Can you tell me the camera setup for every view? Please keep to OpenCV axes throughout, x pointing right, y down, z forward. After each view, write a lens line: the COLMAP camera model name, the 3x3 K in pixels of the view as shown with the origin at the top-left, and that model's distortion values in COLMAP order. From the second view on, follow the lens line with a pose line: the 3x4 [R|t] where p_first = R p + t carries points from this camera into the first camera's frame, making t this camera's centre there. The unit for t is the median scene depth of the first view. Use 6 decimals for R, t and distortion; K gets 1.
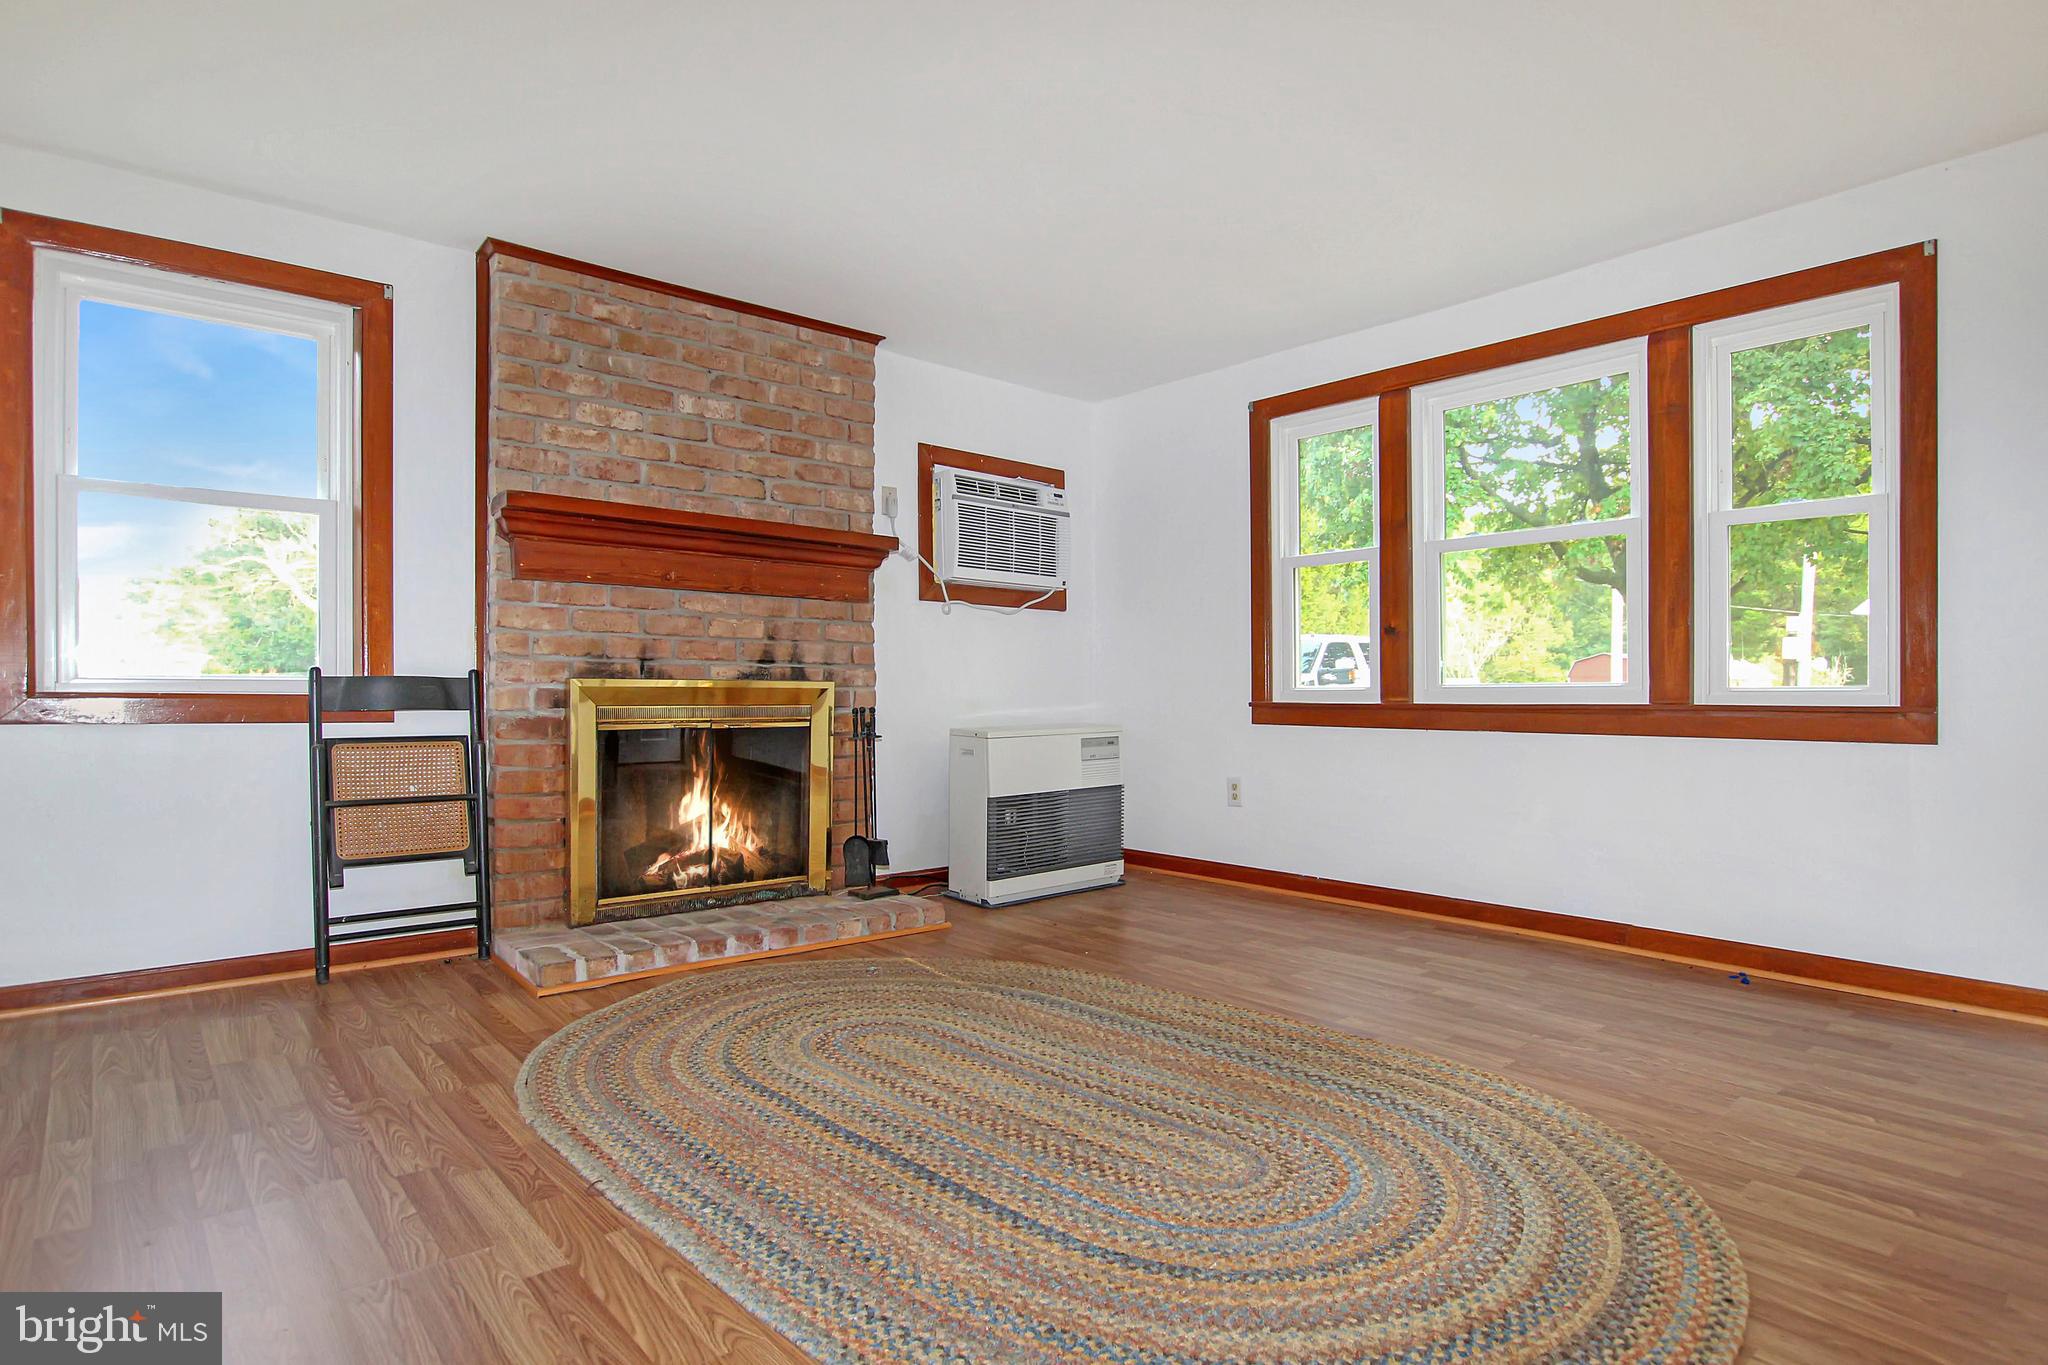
lens RADIAL K [[1091.8, 0, 1042.1], [0, 1091.8, 697.6], [0, 0, 1]] dist [-0.025204, 0.000633]
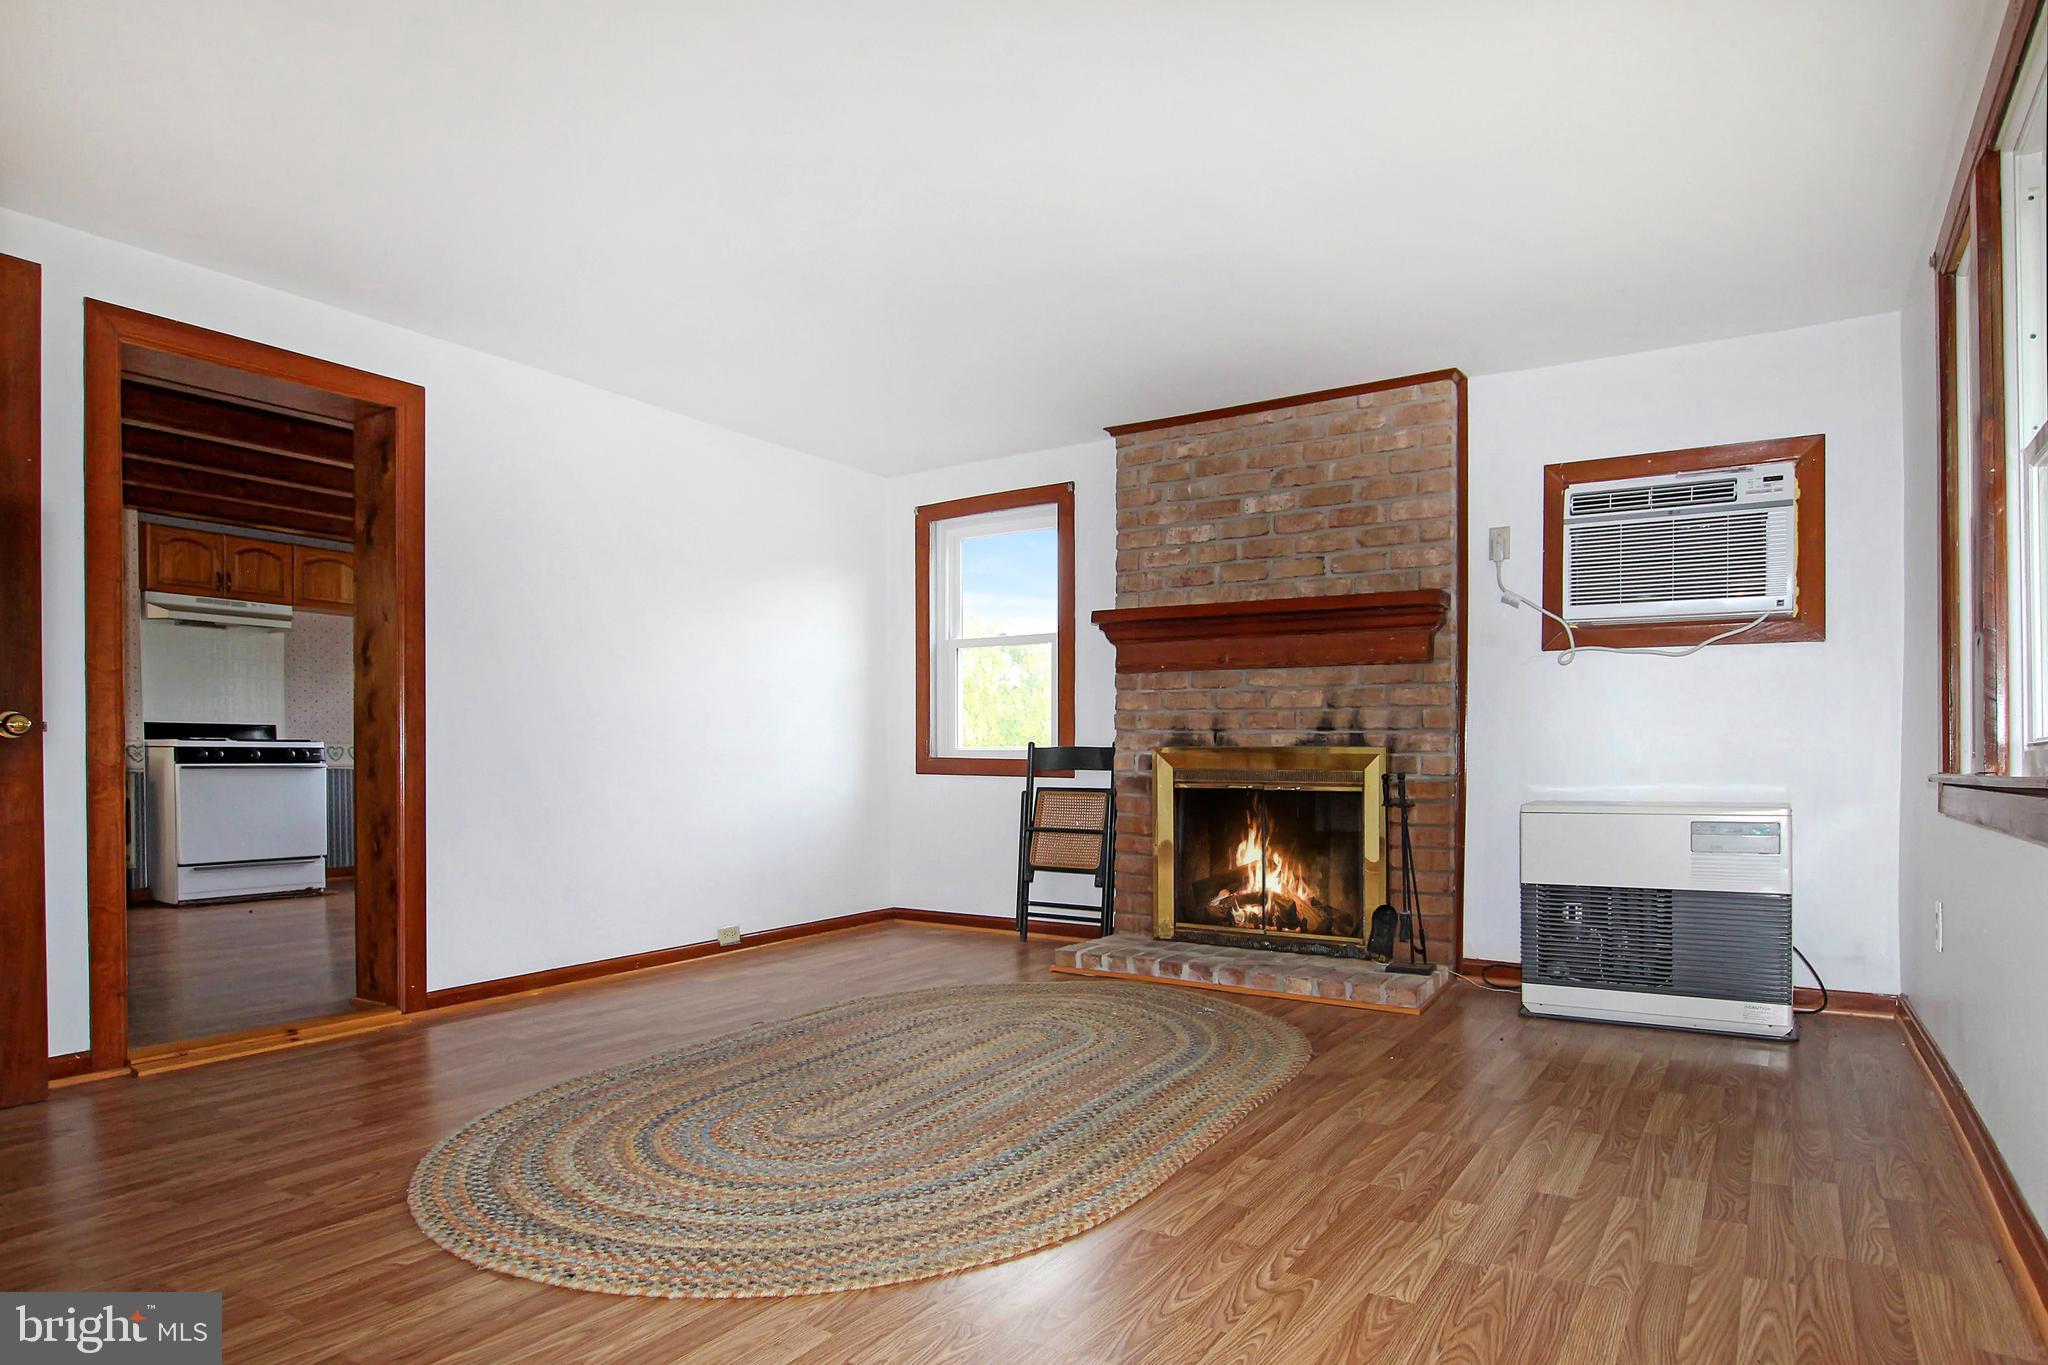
lens RADIAL K [[1166.2, 0, 1078.7], [0, 1166.2, 793.1], [0, 0, 1]] dist [-0.023231, 0.000714]
pose [[0.286831, 0.024628, -0.957664, 0.853340], [-0.009472, 0.999694, 0.022872, 0.006423], [0.957934, 0.002511, 0.286977, 0.505725]]
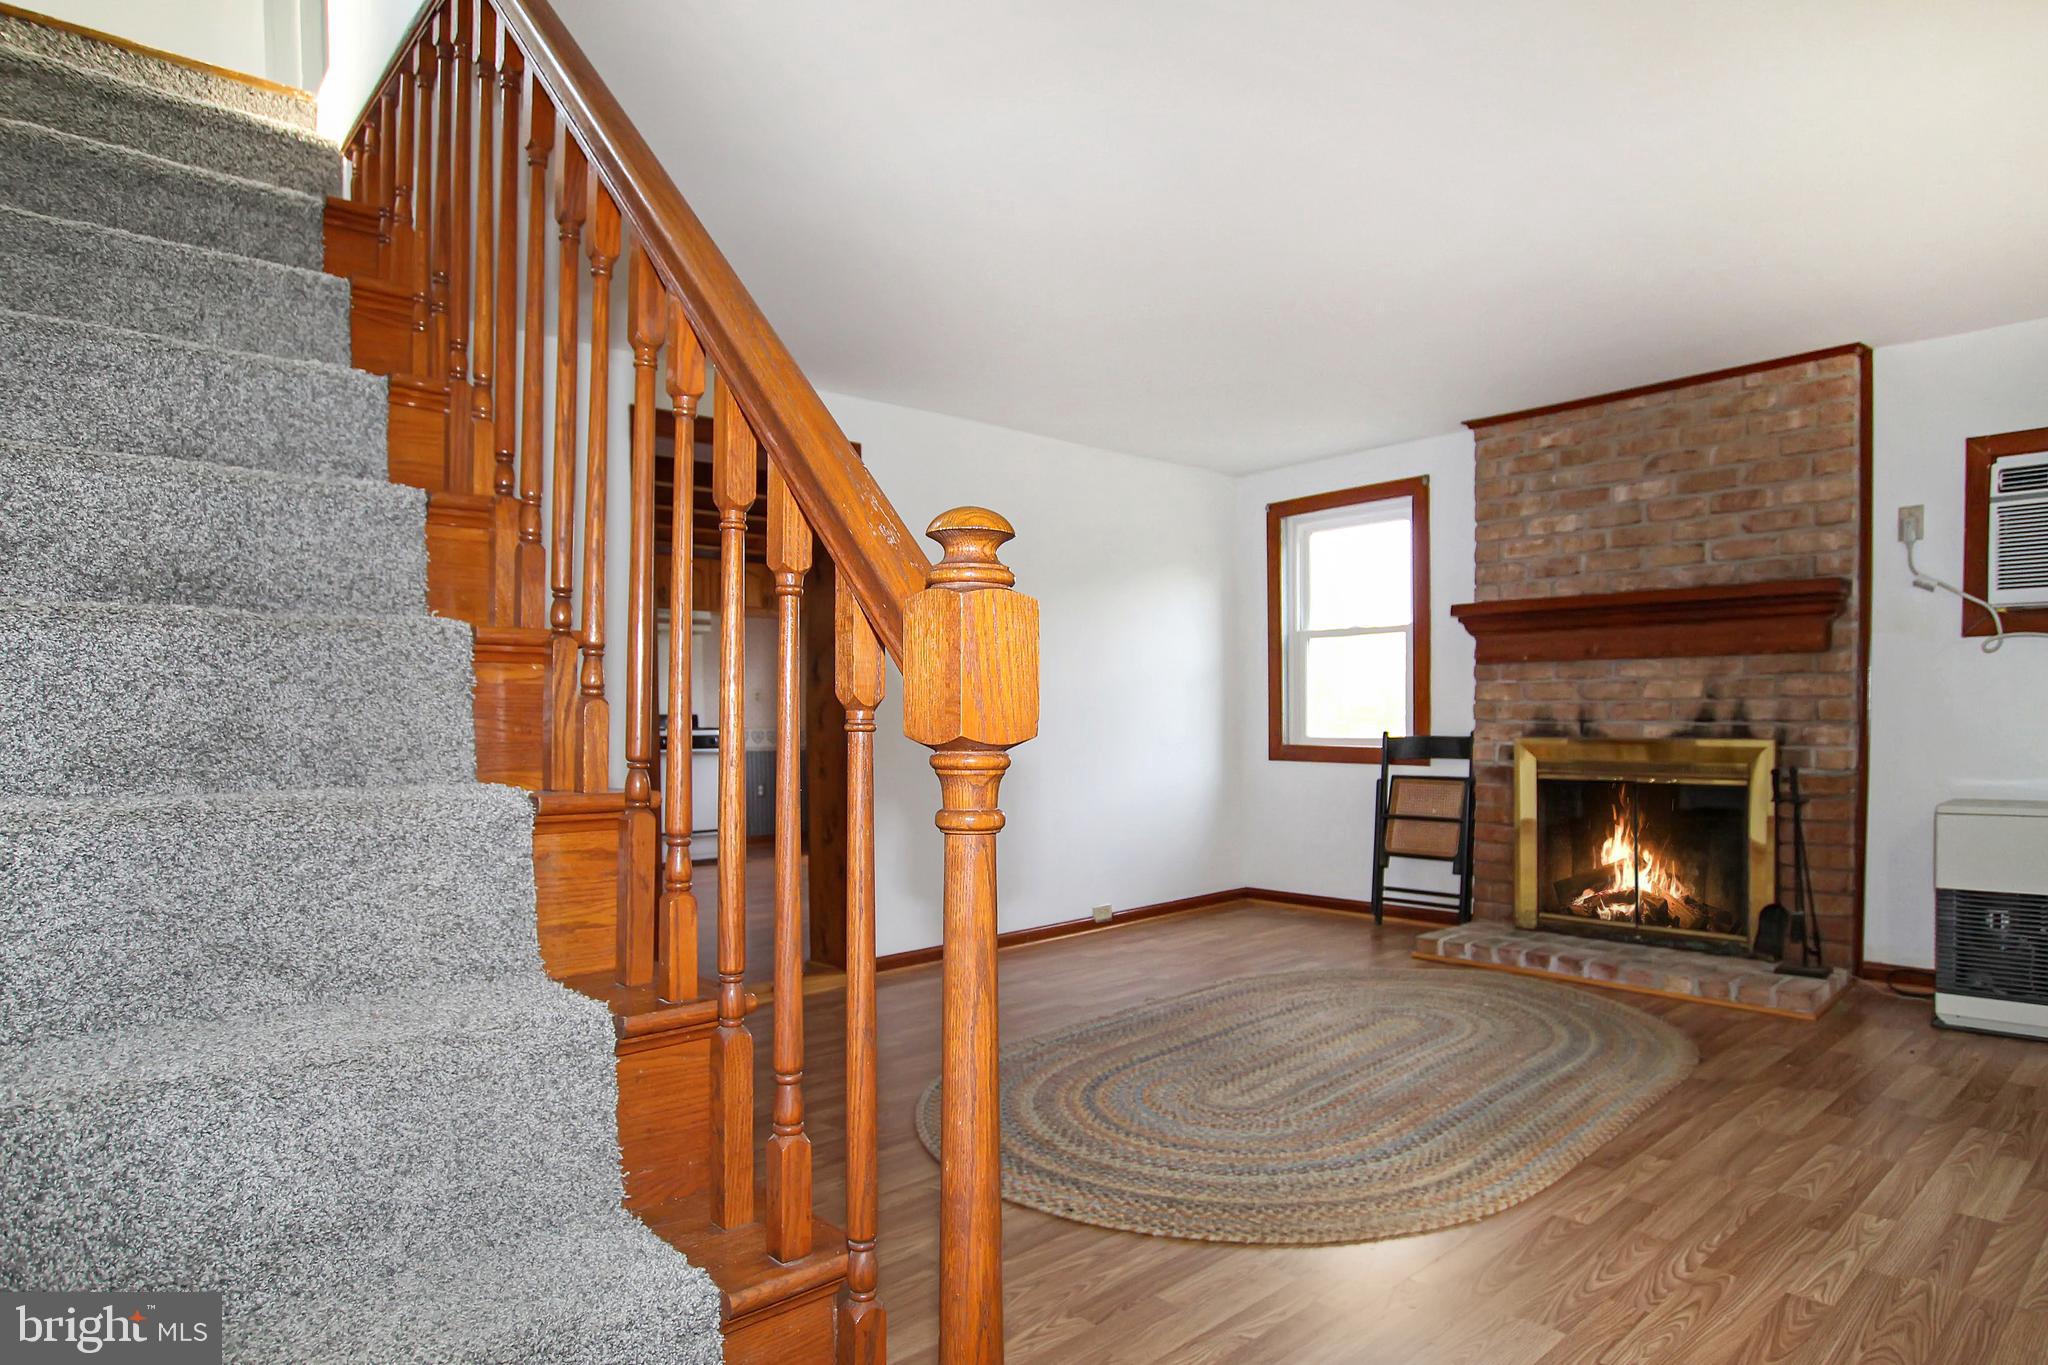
lens RADIAL K [[1182.4, 0, 1054.4], [0, 1182.4, 774.4], [0, 0, 1]] dist [-0.025416, 0.001380]
pose [[0.016023, 0.044526, -0.998880, 0.949401], [0.004433, 0.998995, 0.044602, -0.038428], [0.999862, -0.005142, 0.015810, 0.416266]]
